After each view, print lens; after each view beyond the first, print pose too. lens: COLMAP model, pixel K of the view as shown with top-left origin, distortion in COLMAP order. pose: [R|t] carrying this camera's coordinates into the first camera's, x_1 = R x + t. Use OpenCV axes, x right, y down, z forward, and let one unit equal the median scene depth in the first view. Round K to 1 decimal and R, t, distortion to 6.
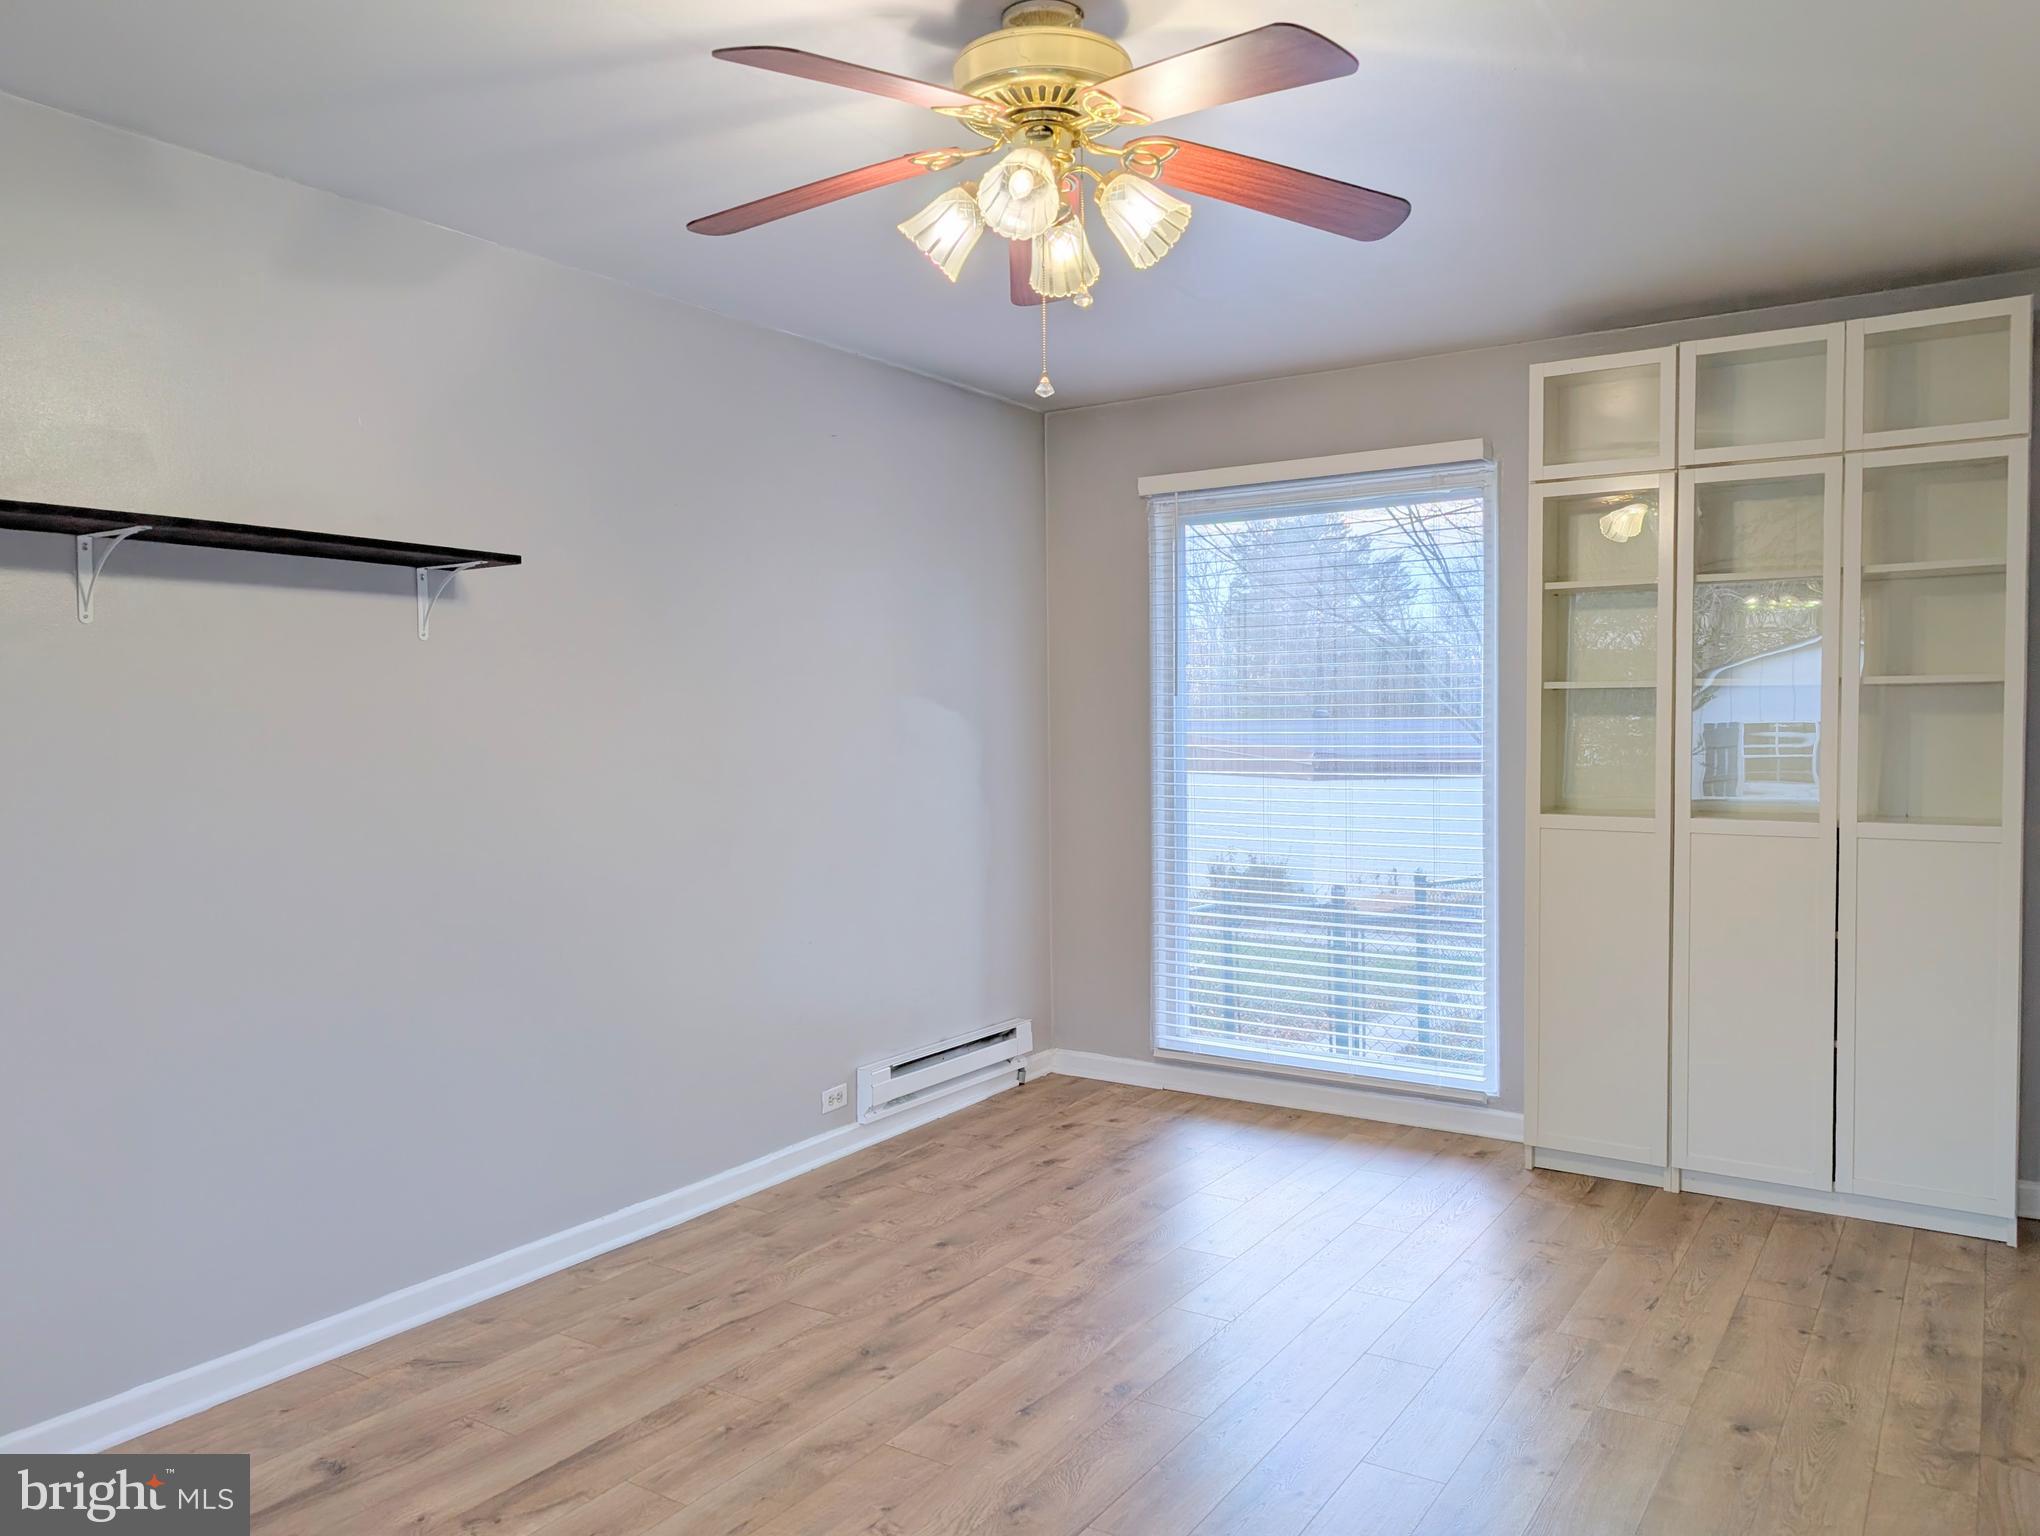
lens RADIAL K [[1457.7, 0, 1021.2], [0, 1457.7, 768.1], [0, 0, 1]] dist [0.019330, -0.012295]
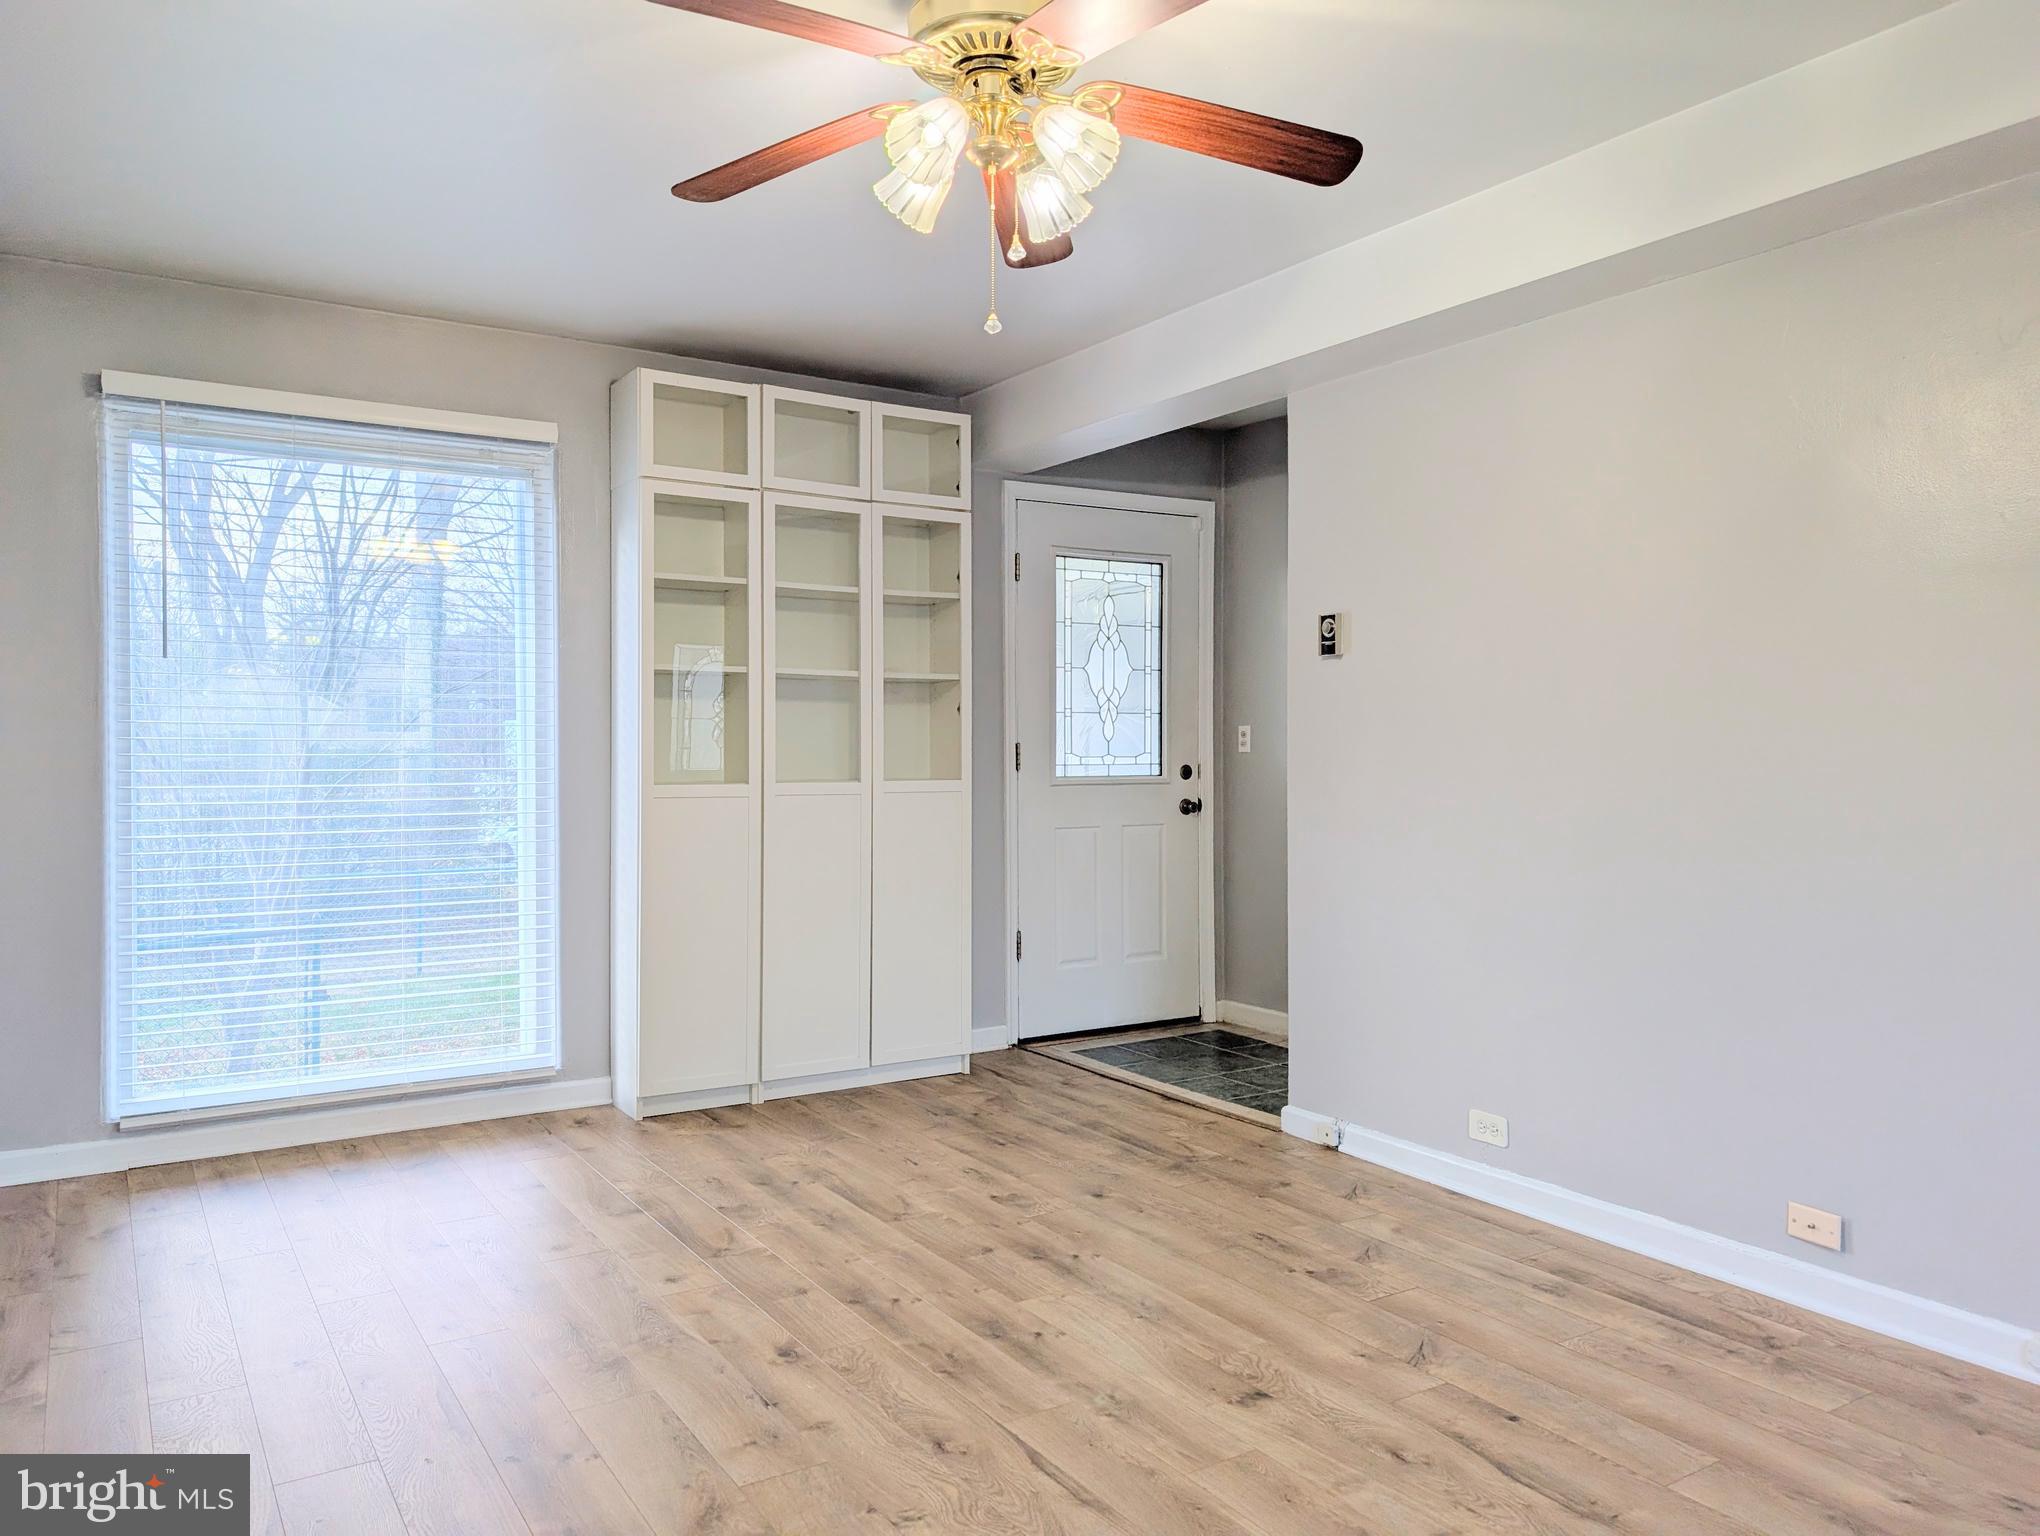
lens RADIAL K [[1457.7, 0, 1016.3], [0, 1457.7, 766.8], [0, 0, 1]] dist [0.019330, -0.012295]
pose [[0.413823, -0.006223, 0.910336, -0.711720], [0.024818, 0.999682, -0.004448, 0.039893], [-0.910019, 0.024433, 0.413846, 0.425864]]
